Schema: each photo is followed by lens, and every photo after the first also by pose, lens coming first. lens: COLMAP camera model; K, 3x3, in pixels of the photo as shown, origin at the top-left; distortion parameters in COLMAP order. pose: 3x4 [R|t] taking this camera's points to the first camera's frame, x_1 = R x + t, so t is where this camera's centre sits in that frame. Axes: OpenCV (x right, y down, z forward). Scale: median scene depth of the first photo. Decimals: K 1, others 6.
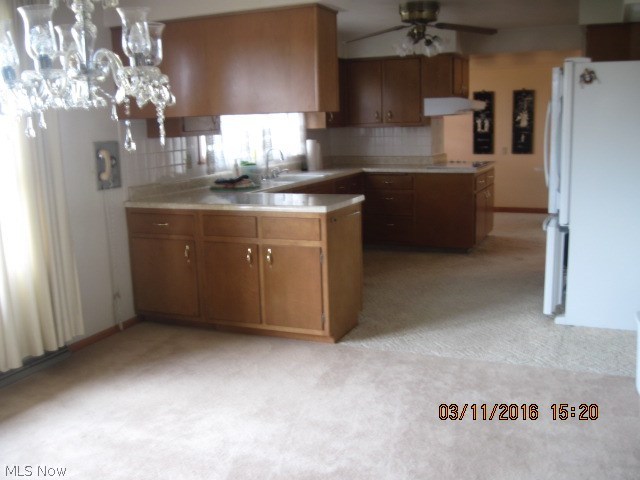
lens RADIAL K [[655.7, 0, 320.8], [0, 655.7, 240.4], [0, 0, 1]] dist [-0.106195, 0.000000]
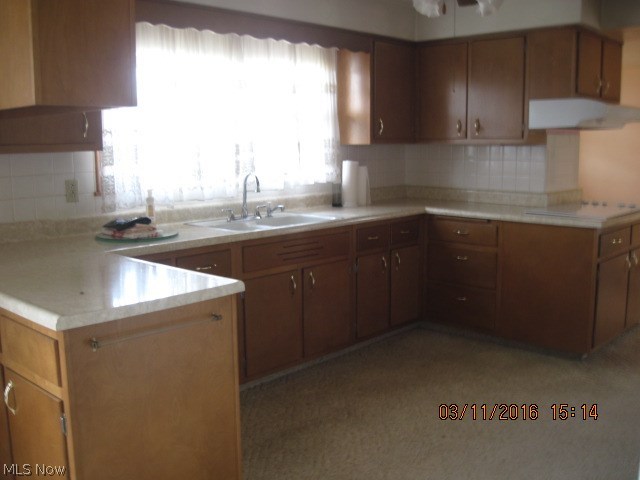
lens RADIAL K [[655.7, 0, 319.6], [0, 655.7, 241.1], [0, 0, 1]] dist [-0.106195, 0.000000]
pose [[0.944101, 0.068736, -0.322411, 0.178551], [-0.075824, 0.997076, -0.009464, -0.064014], [0.320818, 0.033381, 0.946552, 0.361562]]
